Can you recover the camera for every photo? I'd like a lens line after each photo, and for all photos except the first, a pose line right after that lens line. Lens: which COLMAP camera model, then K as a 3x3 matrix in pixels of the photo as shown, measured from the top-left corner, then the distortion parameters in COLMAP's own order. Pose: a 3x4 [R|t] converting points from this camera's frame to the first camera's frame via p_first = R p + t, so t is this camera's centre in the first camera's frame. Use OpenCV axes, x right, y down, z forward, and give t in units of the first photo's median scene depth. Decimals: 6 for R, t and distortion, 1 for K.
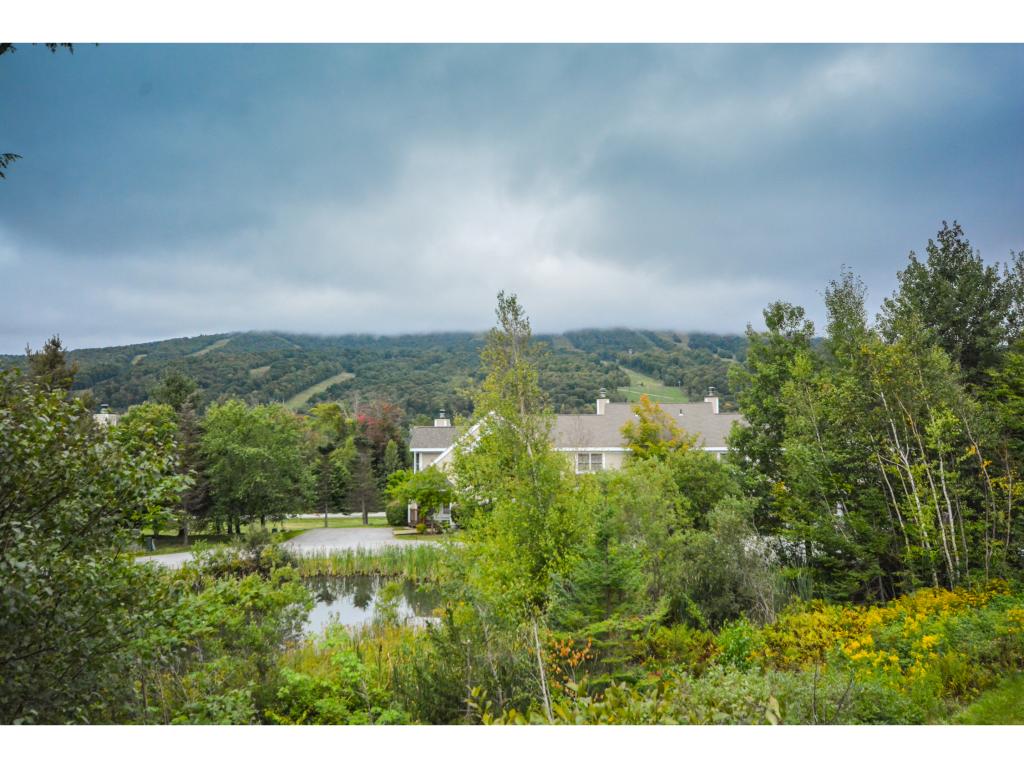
lens RADIAL K [[597.4, 0, 511.7], [0, 597.4, 384.8], [0, 0, 1]] dist [-0.000357, -0.000011]
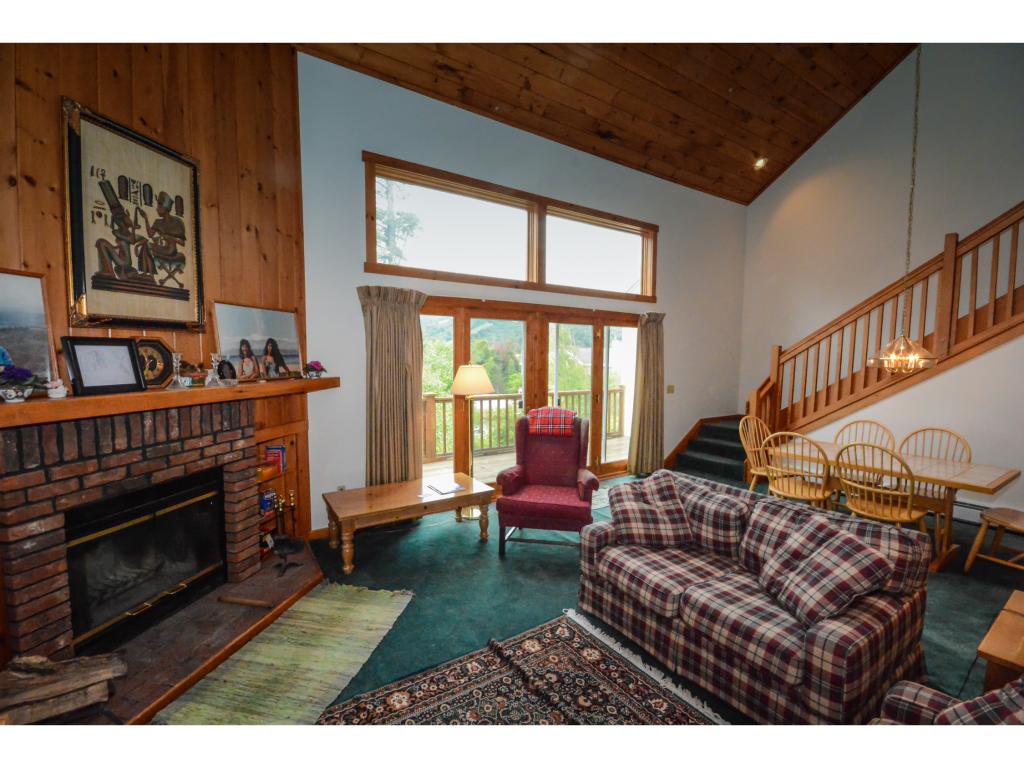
lens RADIAL K [[451.8, 0, 514.3], [0, 451.8, 388.7], [0, 0, 1]] dist [0.000299, -0.000028]
pose [[0.979965, 0.027152, -0.197311, 0.117188], [0.003610, 0.988080, 0.153901, -0.045153], [0.199138, -0.151530, 0.968185, -0.510159]]
